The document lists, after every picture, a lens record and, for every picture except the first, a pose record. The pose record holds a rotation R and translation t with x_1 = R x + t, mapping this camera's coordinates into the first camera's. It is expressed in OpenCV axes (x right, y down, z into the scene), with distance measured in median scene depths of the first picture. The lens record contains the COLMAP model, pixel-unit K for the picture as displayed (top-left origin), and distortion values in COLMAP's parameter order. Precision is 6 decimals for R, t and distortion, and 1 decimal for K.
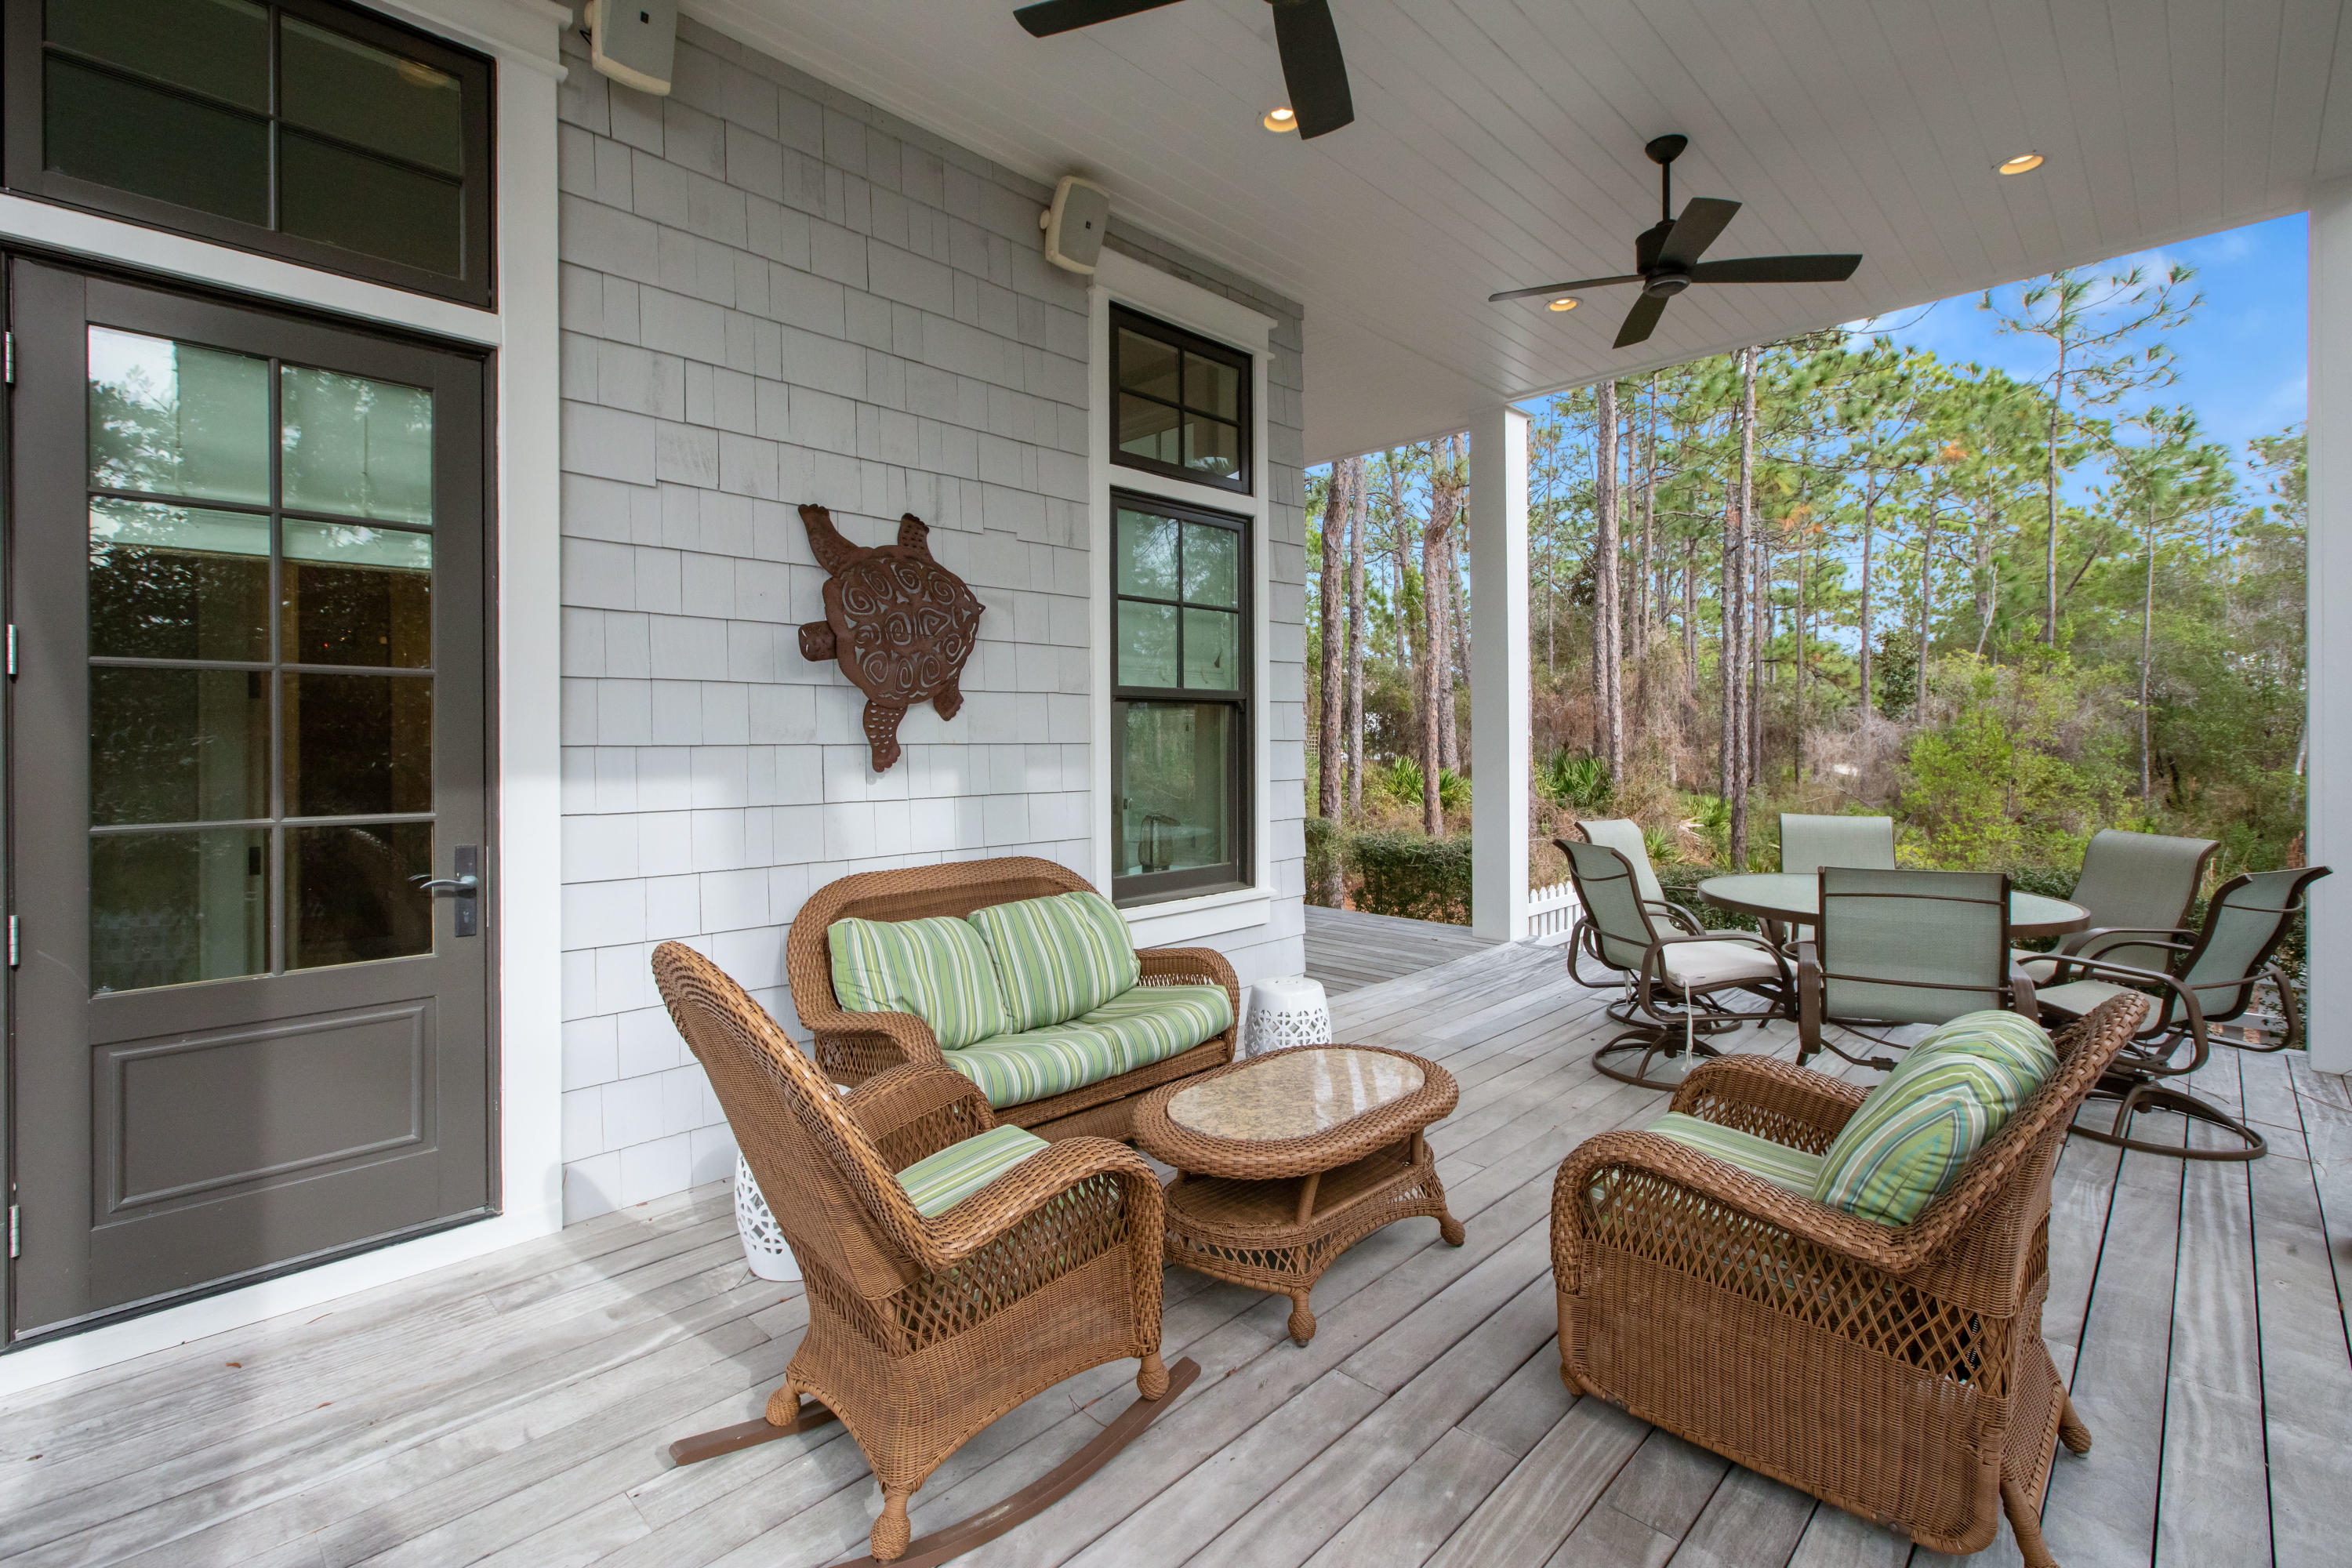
lens RADIAL K [[1077.0, 0, 1201.5], [0, 1077.0, 735.4], [0, 0, 1]] dist [-0.040368, -0.000069]
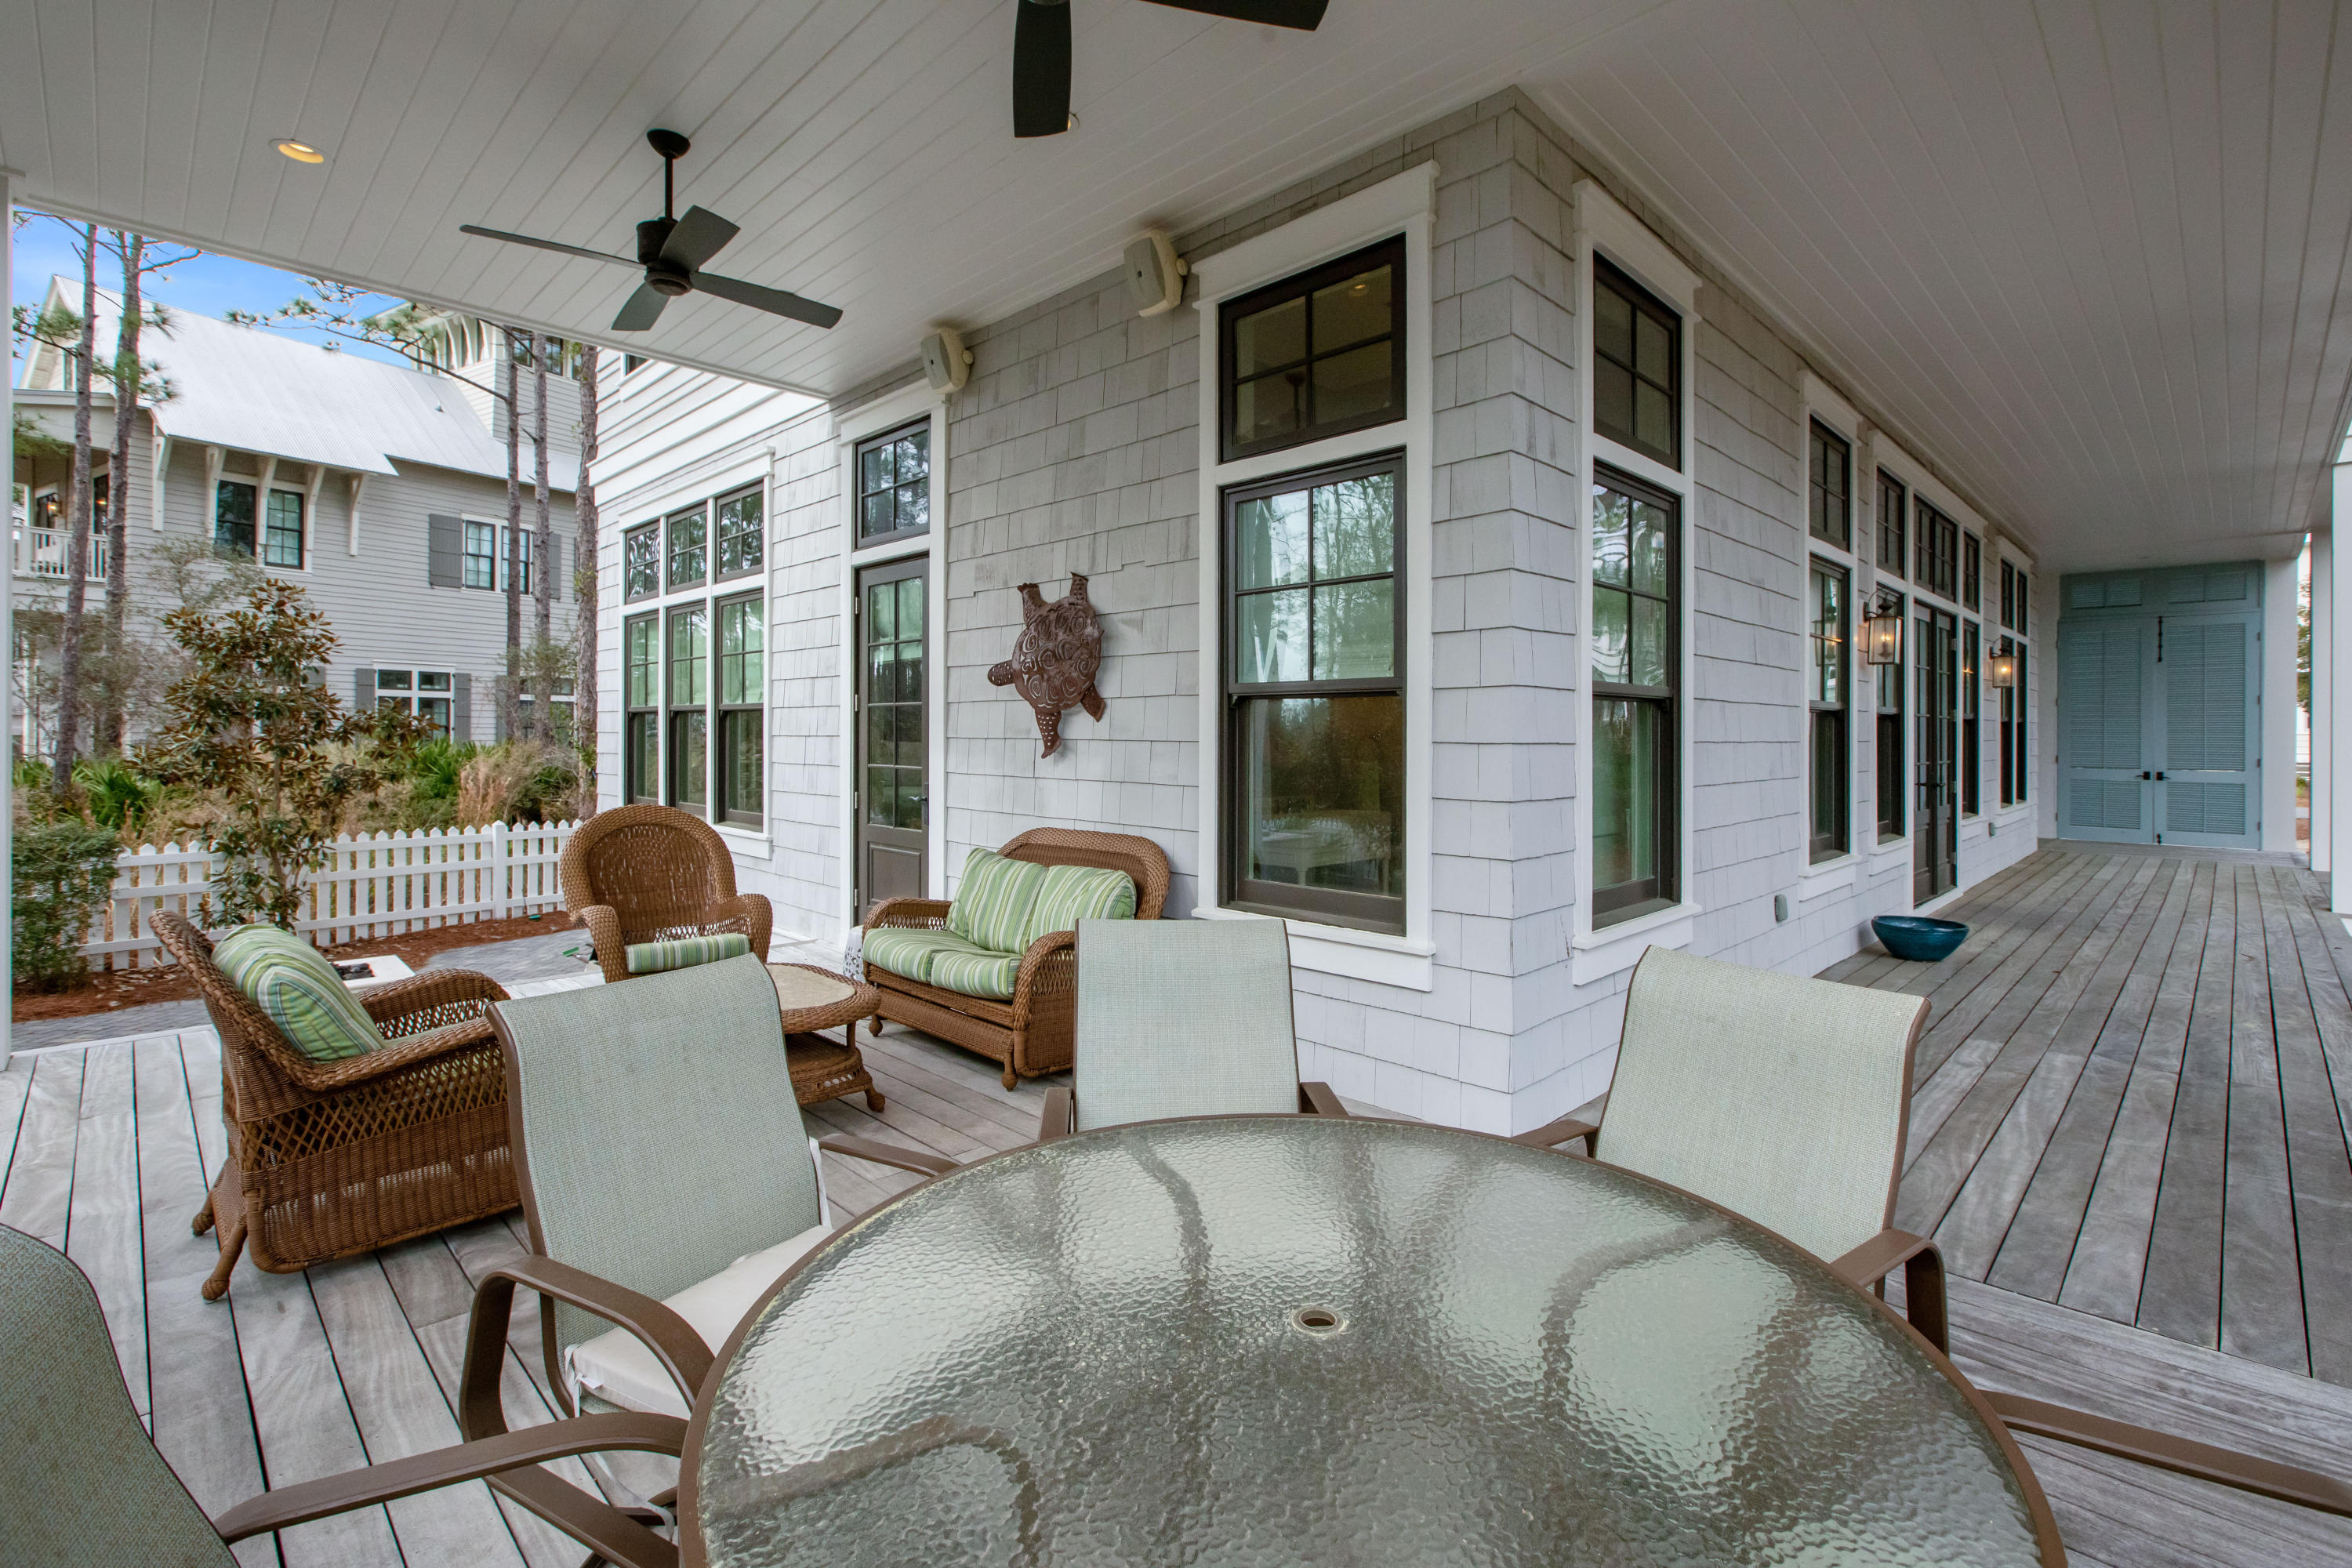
lens RADIAL K [[1077.0, 0, 1201.5], [0, 1077.0, 735.4], [0, 0, 1]] dist [-0.040368, -0.000069]
pose [[-0.027665, 0.002958, -0.999613, 0.999211], [-0.007038, 0.999970, 0.003154, -0.002320], [0.999592, 0.007123, -0.027644, 1.096854]]
